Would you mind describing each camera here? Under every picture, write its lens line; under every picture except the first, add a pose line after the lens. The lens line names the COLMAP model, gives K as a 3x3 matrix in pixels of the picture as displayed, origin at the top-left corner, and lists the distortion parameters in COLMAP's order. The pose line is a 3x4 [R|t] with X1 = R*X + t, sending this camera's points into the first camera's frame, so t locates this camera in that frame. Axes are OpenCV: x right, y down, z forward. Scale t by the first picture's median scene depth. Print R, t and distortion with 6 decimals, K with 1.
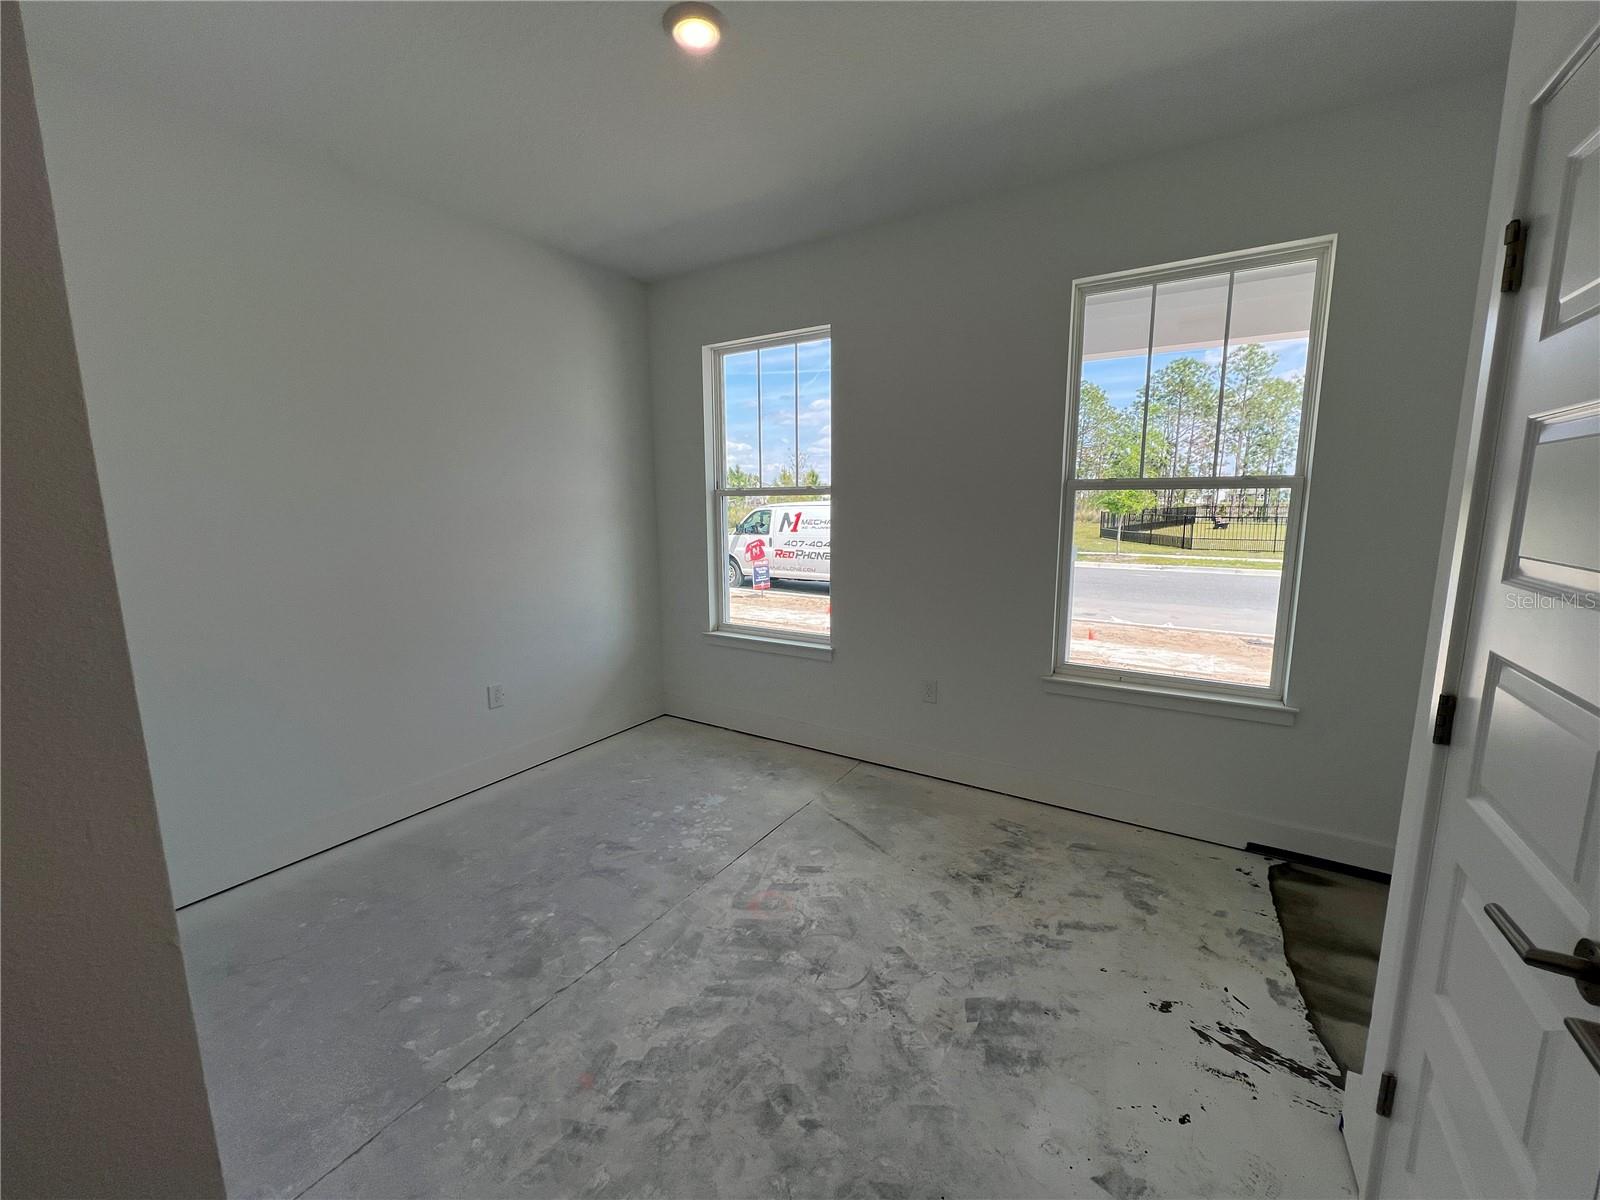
lens RADIAL K [[649.8, 0, 794.1], [0, 649.8, 602.4], [0, 0, 1]] dist [0.000129, 0.000727]
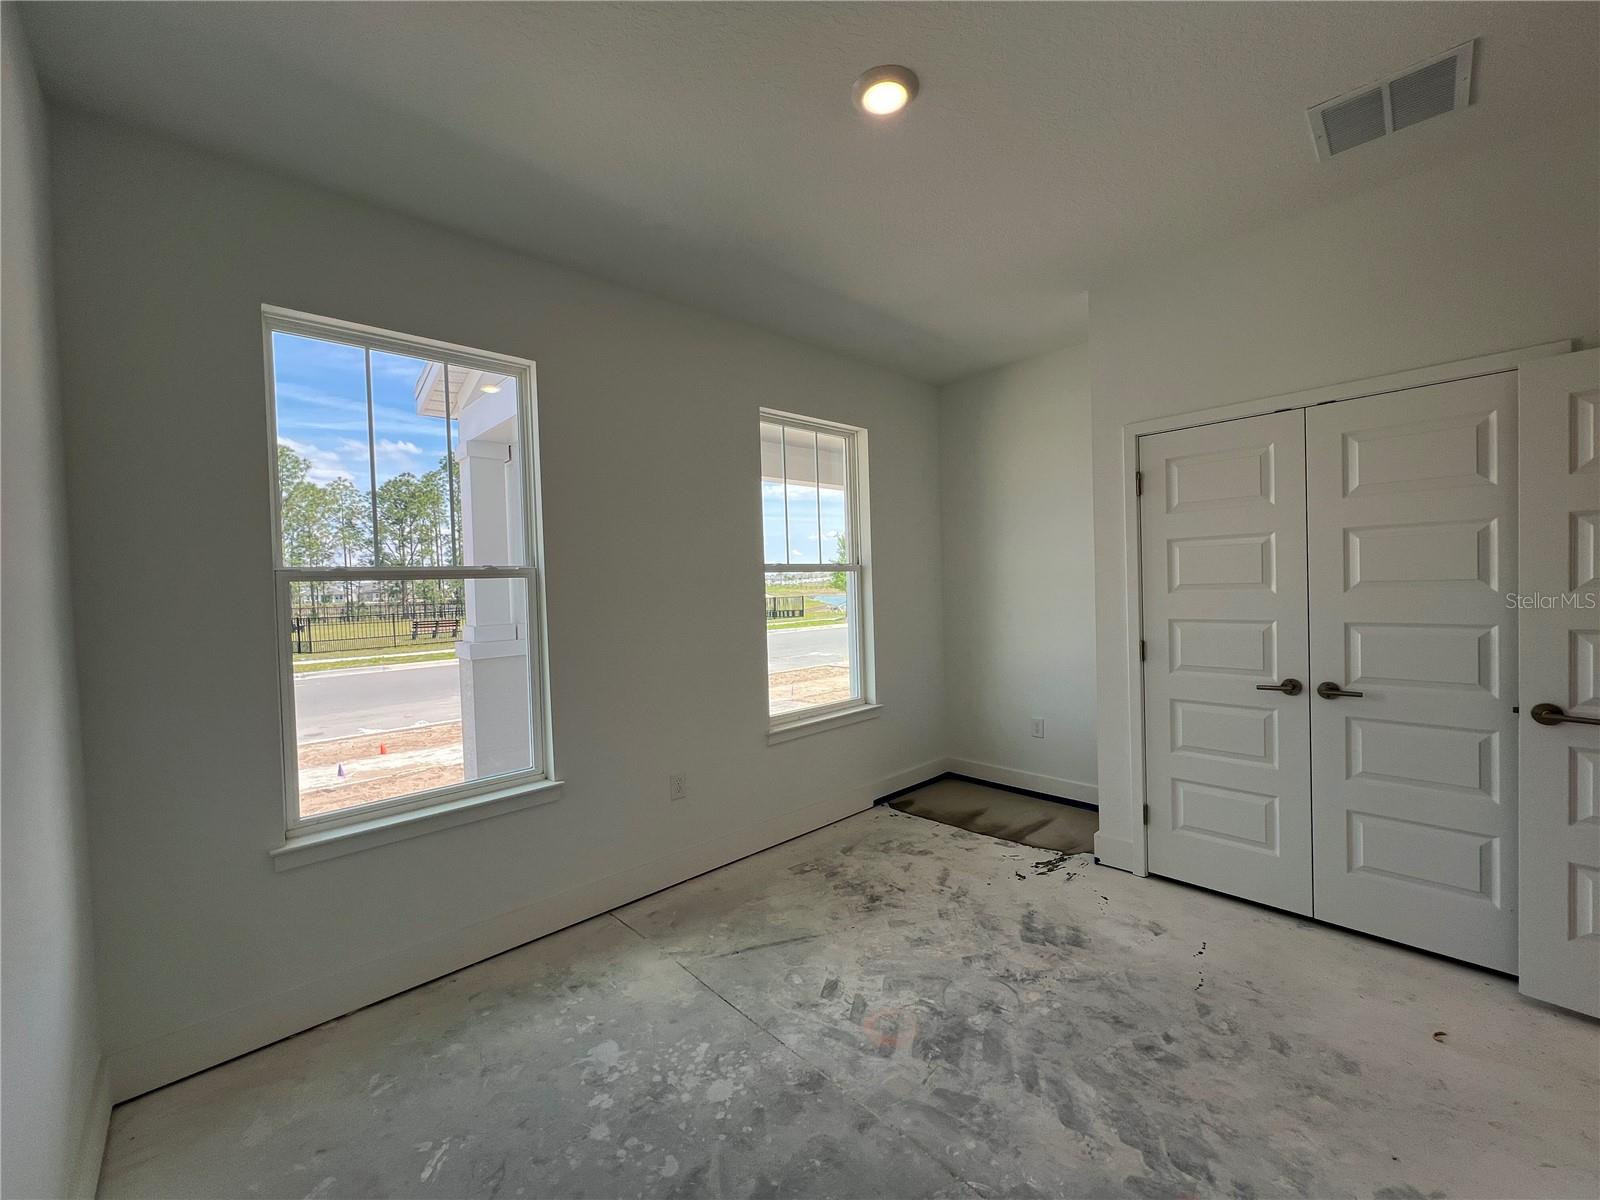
lens RADIAL K [[645.3, 0, 805.1], [0, 645.3, 592.8], [0, 0, 1]] dist [0.000721, 0.001451]
pose [[0.241028, -0.014073, 0.970416, -0.921205], [0.179254, 0.983337, -0.030262, -0.107030], [-0.953821, 0.181245, 0.239534, 0.809605]]
